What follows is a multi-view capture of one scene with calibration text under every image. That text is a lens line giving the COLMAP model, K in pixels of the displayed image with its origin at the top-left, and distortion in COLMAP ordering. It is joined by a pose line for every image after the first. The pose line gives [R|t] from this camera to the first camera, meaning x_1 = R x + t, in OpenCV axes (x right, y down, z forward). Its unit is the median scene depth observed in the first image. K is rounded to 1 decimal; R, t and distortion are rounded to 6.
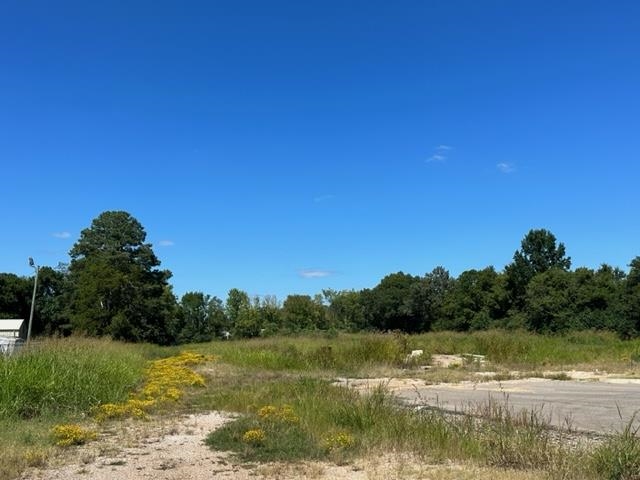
lens RADIAL K [[596.3, 0, 320.0], [0, 596.3, 240.0], [0, 0, 1]] dist [0.064055, -0.017611]
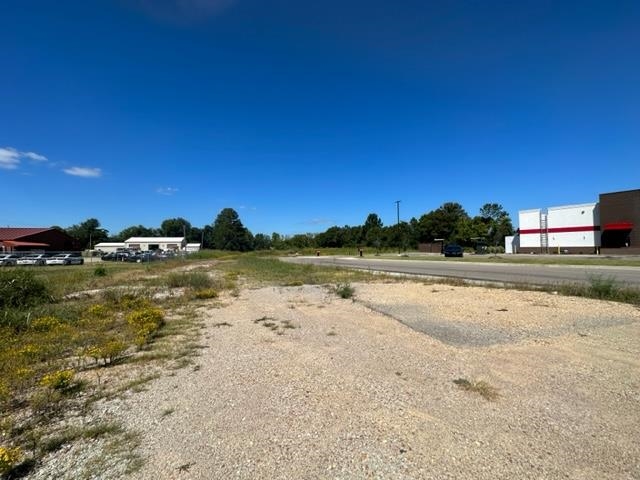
lens RADIAL K [[255.2, 0, 320.0], [0, 255.2, 240.0], [0, 0, 1]] dist [0.007157, -0.000073]
pose [[0.999847, 0.002991, -0.017229, 0.129768], [-0.000829, 0.992258, 0.124191, -0.043490], [0.017467, -0.124158, 0.992109, -0.259463]]
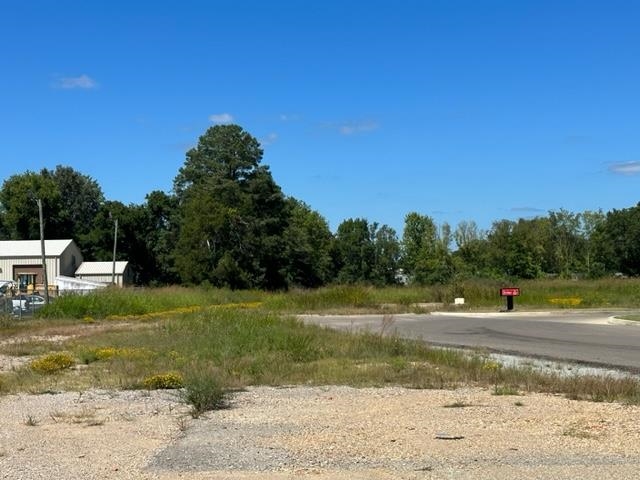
lens RADIAL K [[1088.6, 0, 320.0], [0, 1088.6, 240.0], [0, 0, 1]] dist [0.028660, 0.120295]
pose [[0.953632, -0.007760, -0.300875, 0.184416], [0.044242, 0.992422, 0.114632, -0.049980], [0.297705, -0.122628, 0.946749, -0.298274]]
